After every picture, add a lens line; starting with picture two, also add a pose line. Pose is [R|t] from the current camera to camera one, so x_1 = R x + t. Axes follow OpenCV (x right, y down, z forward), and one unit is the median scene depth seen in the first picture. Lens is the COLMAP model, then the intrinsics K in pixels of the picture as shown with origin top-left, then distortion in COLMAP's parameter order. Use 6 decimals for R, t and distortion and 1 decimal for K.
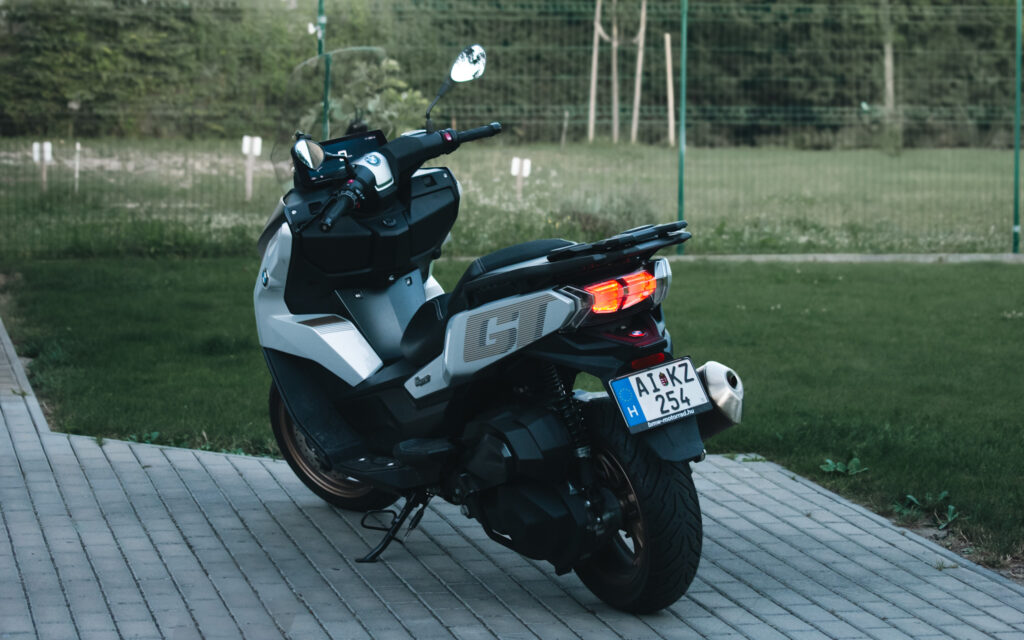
lens RADIAL K [[2868.8, 0, 512.0], [0, 2868.8, 320.0], [0, 0, 1]] dist [-0.066215, -0.502791]
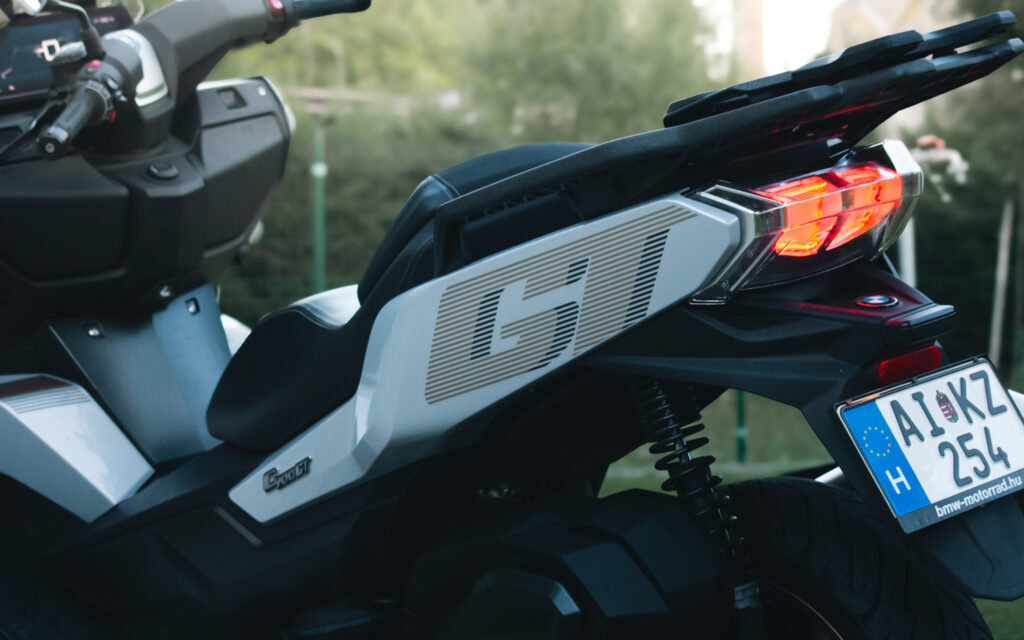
lens RADIAL K [[2868.8, 0, 512.0], [0, 2868.8, 320.0], [0, 0, 1]] dist [-0.066215, -0.502791]
pose [[0.981771, -0.018867, 0.189130, -0.087217], [0.039543, 0.993563, -0.106151, 0.049579], [-0.185910, 0.111694, 0.976198, 0.601749]]
